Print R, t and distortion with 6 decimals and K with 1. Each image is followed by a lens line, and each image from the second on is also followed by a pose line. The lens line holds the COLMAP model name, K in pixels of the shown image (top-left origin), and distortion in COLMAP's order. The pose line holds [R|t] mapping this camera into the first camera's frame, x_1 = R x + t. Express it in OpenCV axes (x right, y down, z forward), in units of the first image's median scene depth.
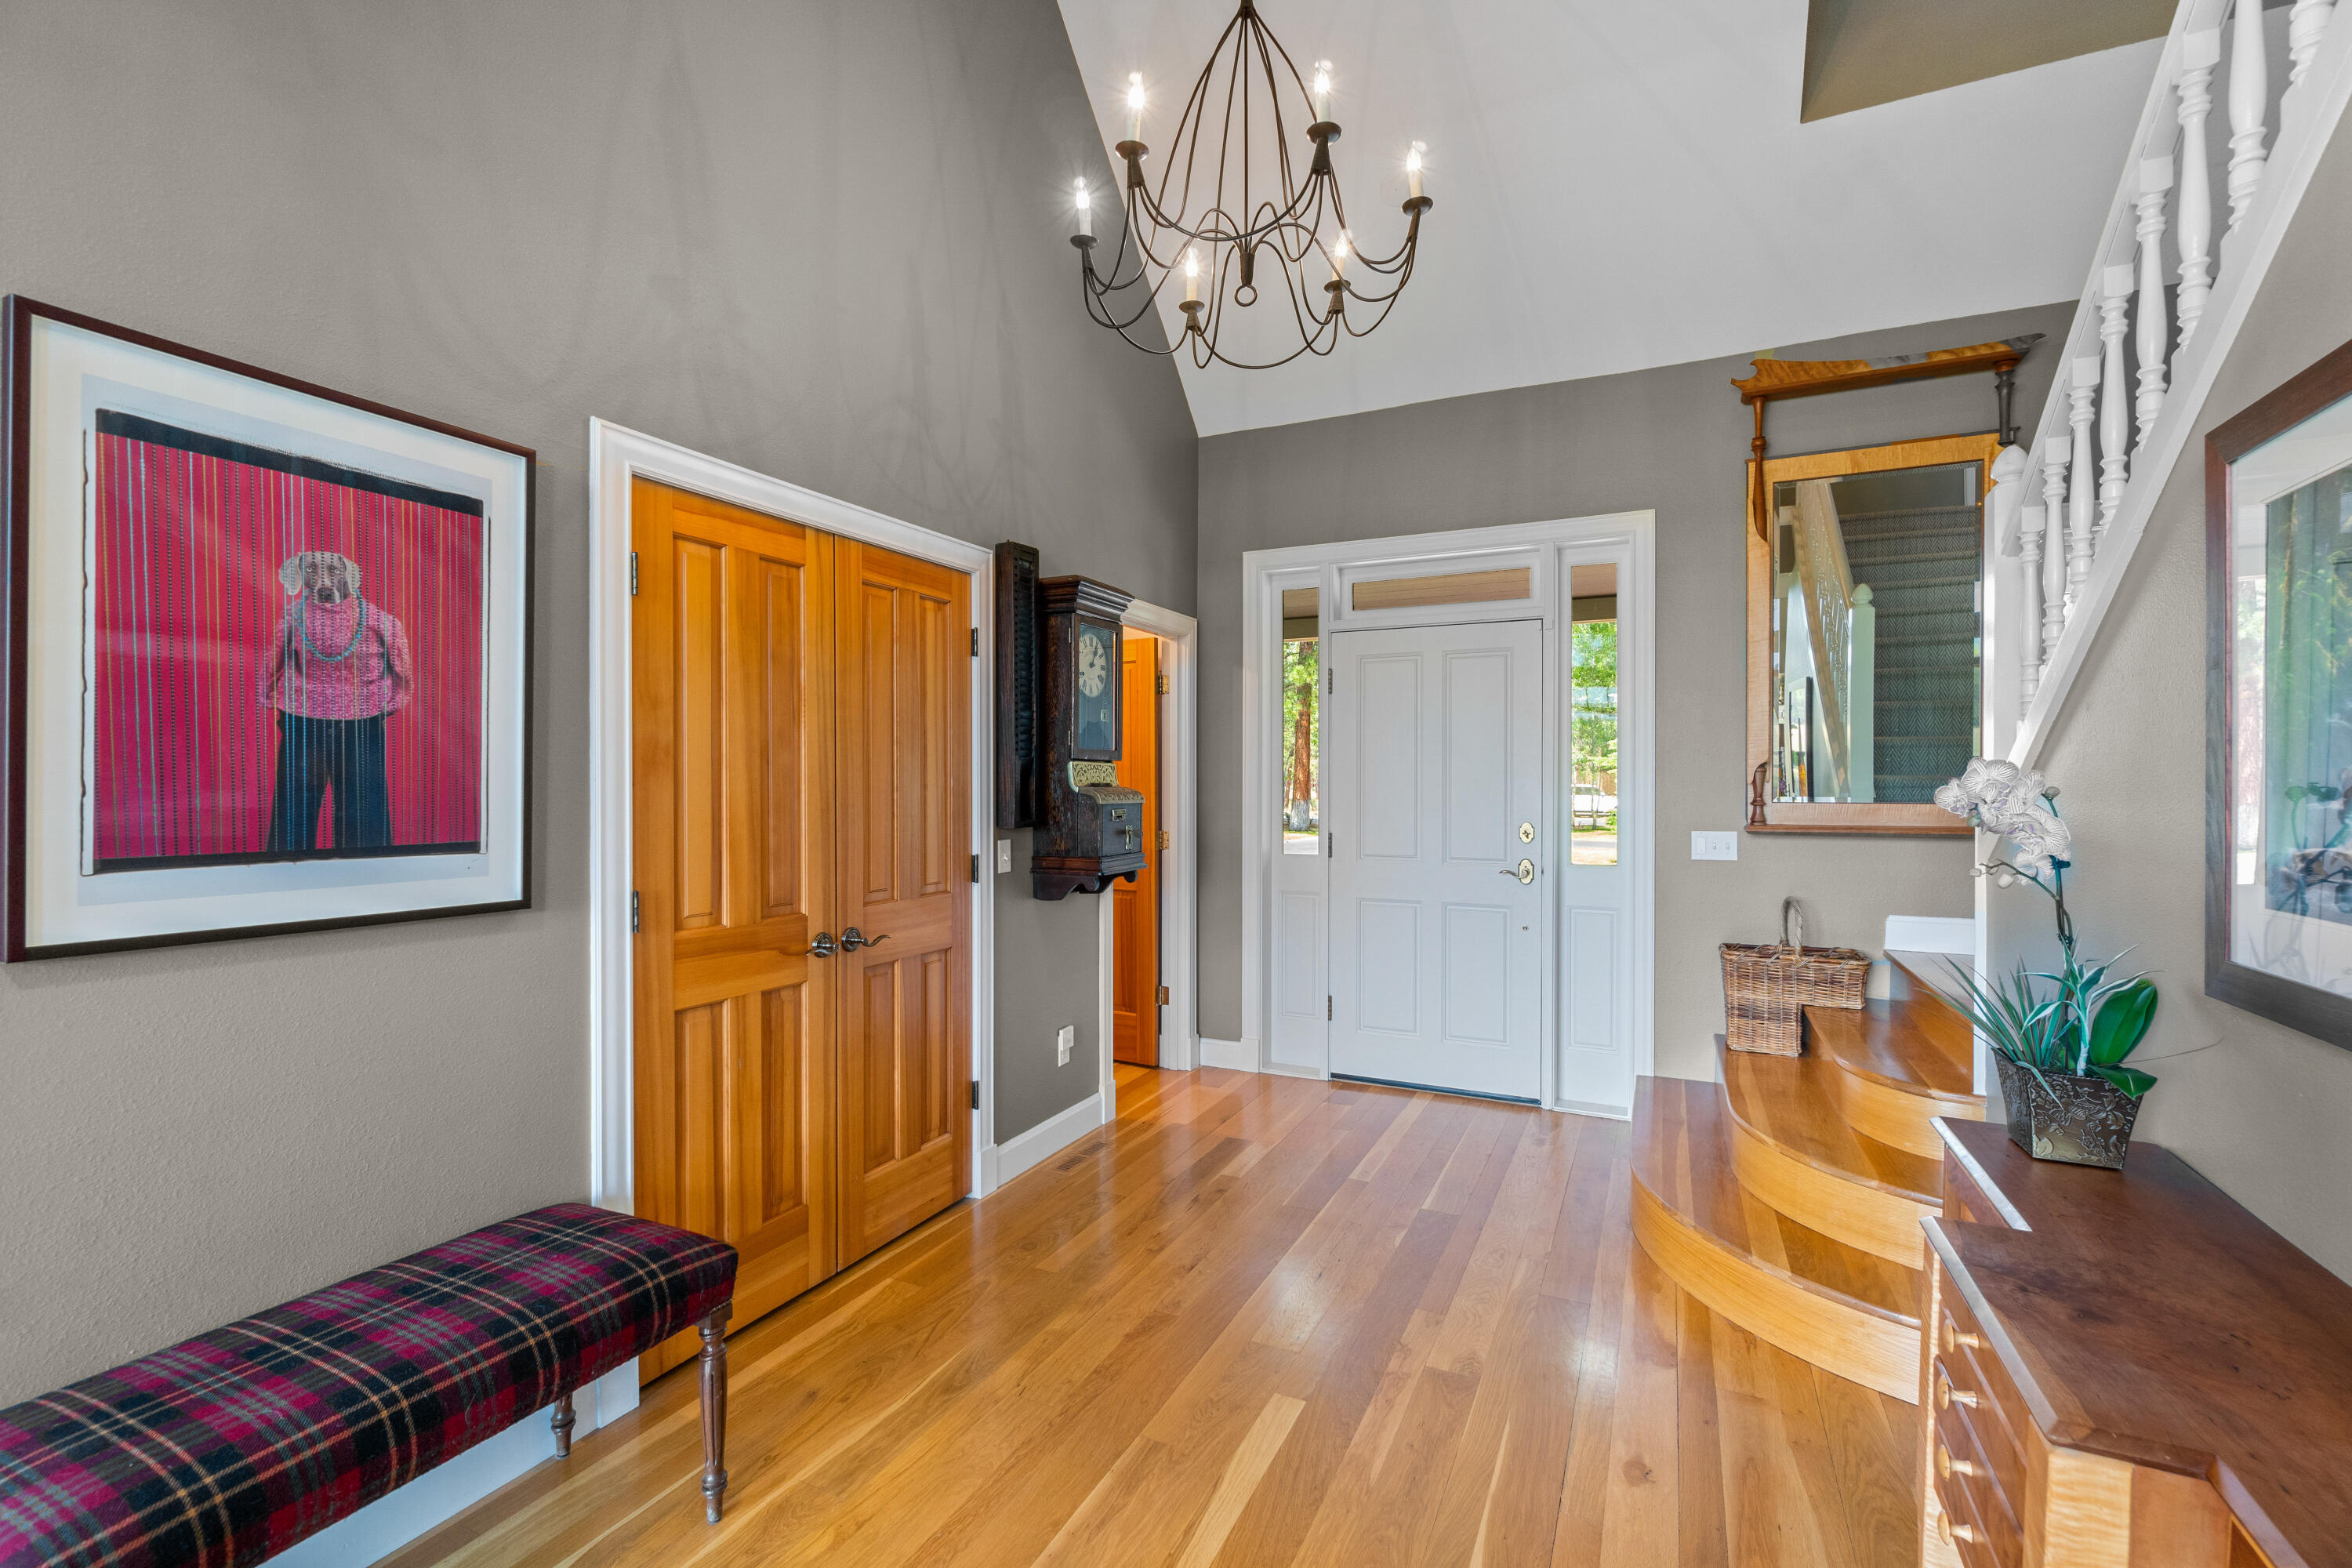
lens RADIAL K [[1004.5, 0, 1177.0], [0, 1004.5, 777.7], [0, 0, 1]] dist [-0.007819, 0.001595]
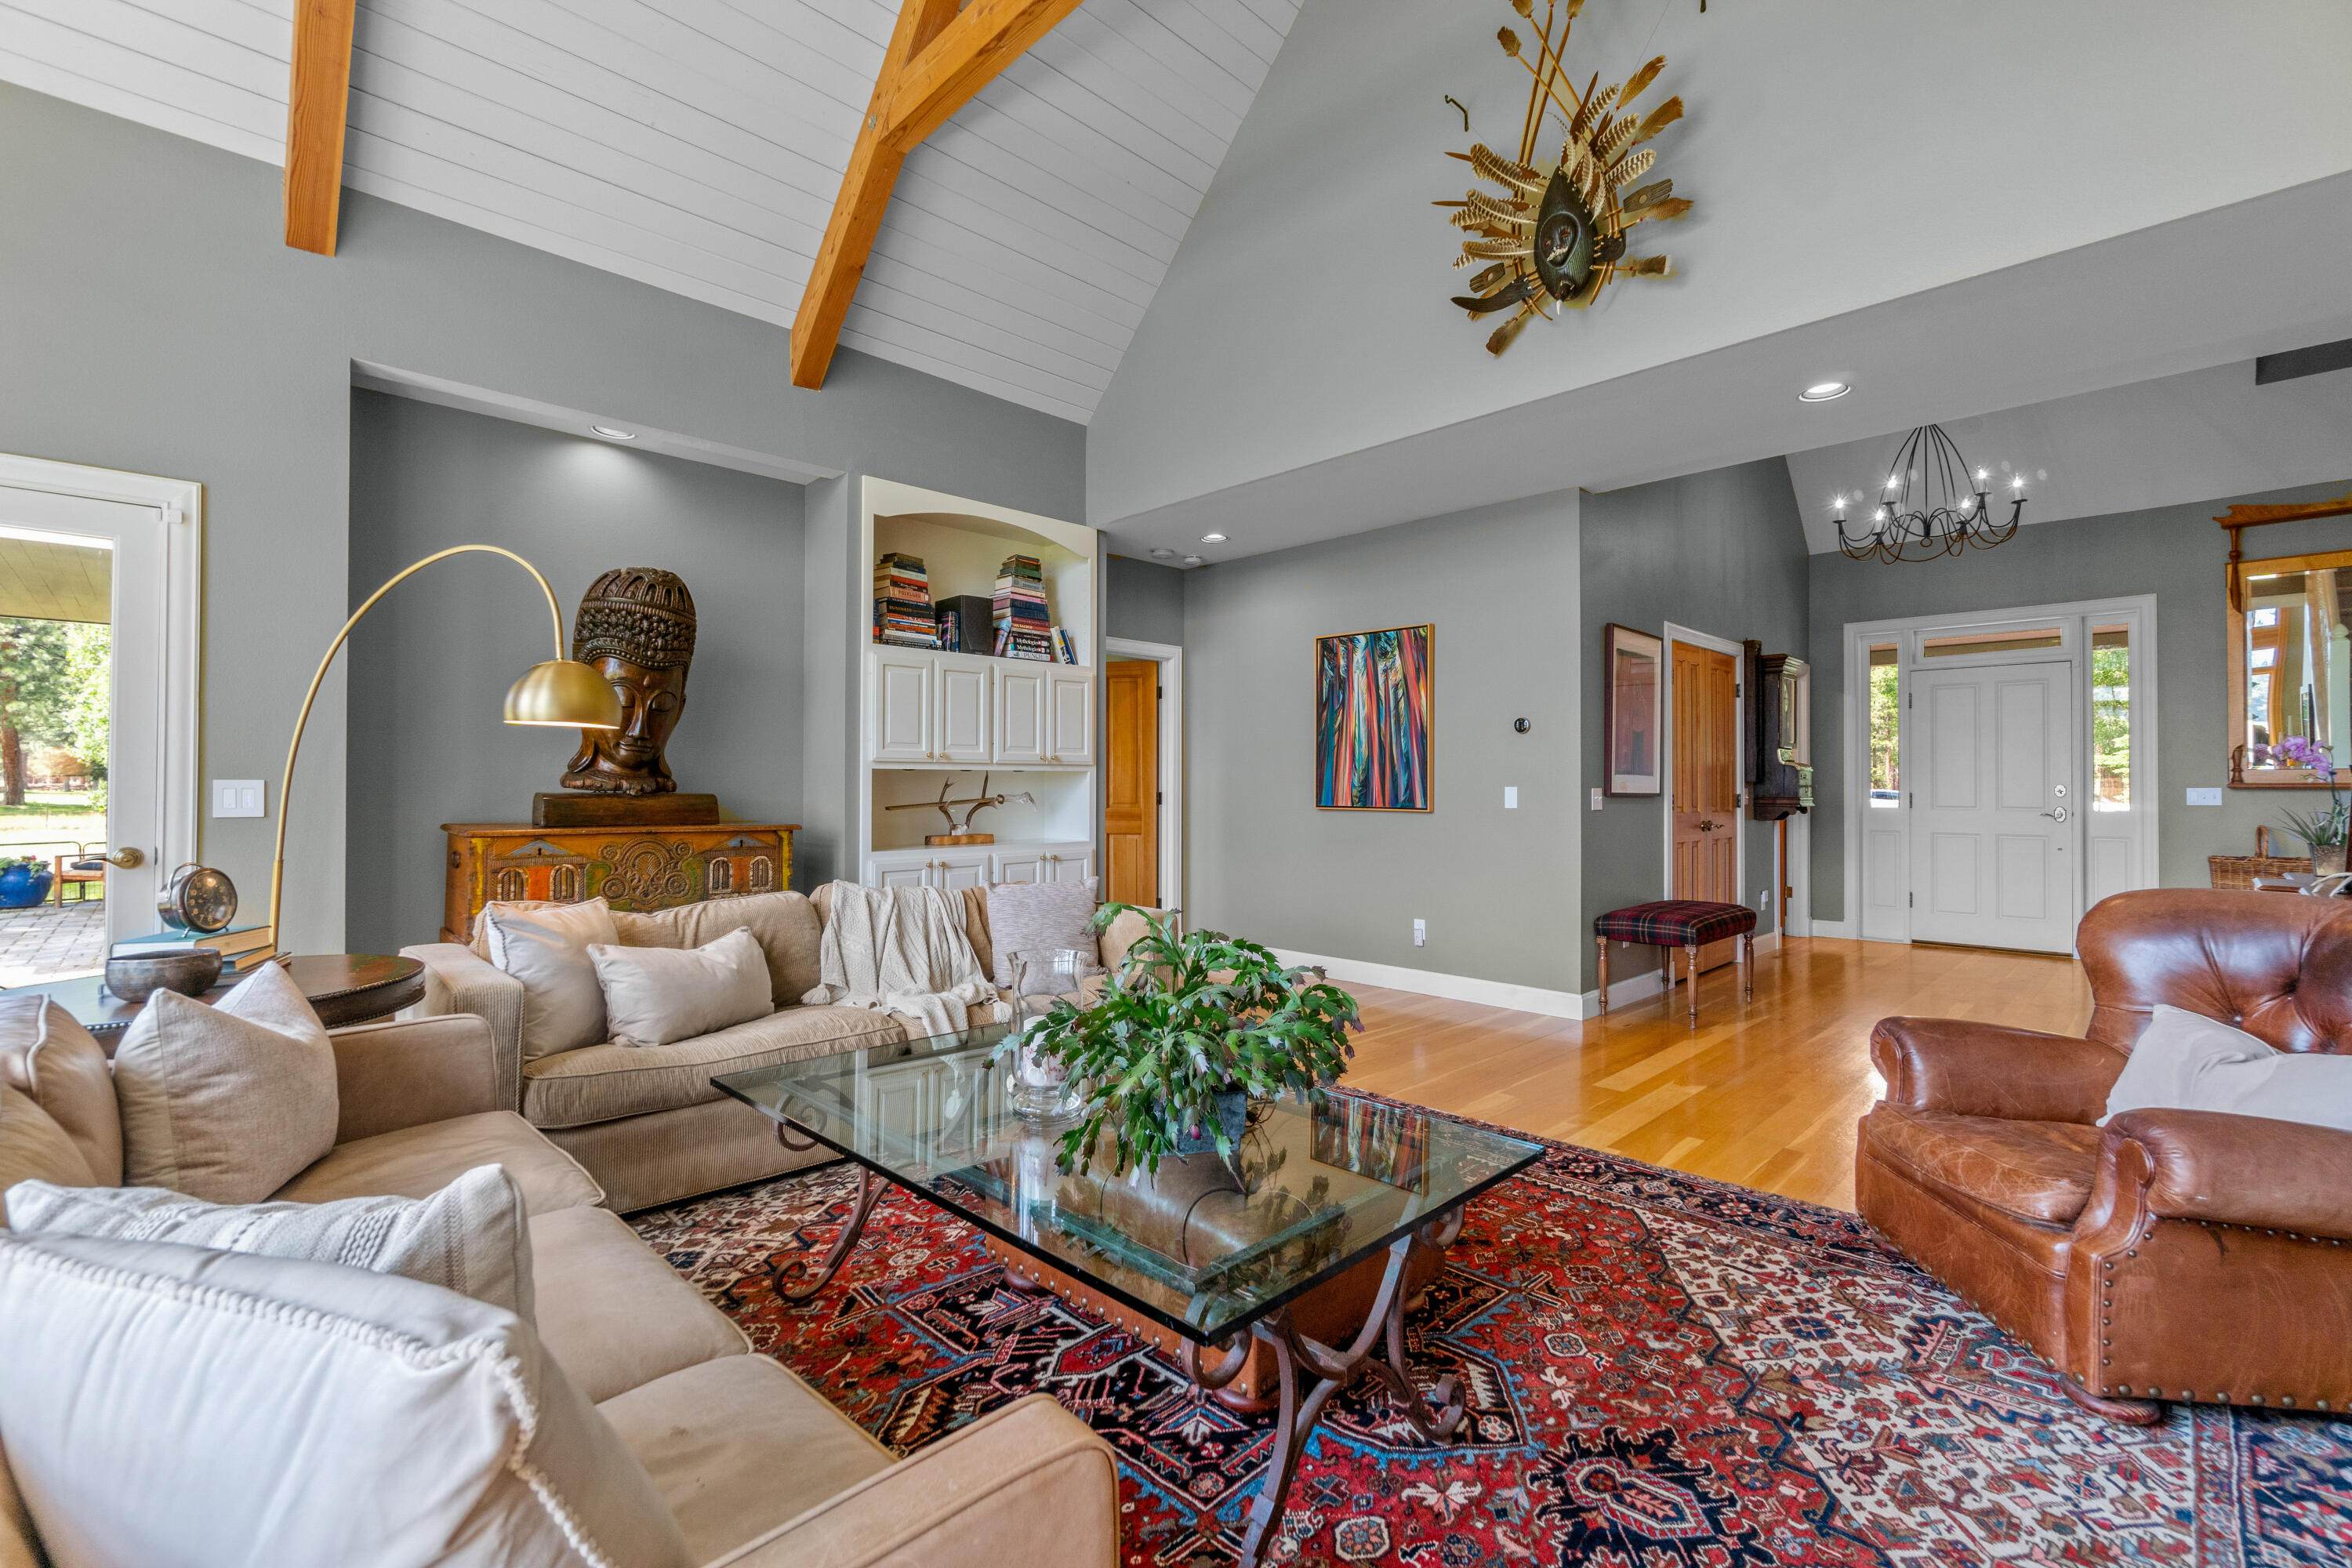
lens RADIAL K [[1019.3, 0, 1178.4], [0, 1019.3, 772.0], [0, 0, 1]] dist [-0.000856, 0.000957]
pose [[0.944202, -0.003648, -0.329346, -0.514139], [-0.000590, 0.999918, -0.012767, 0.051120], [0.329366, 0.012248, 0.944123, -1.161121]]
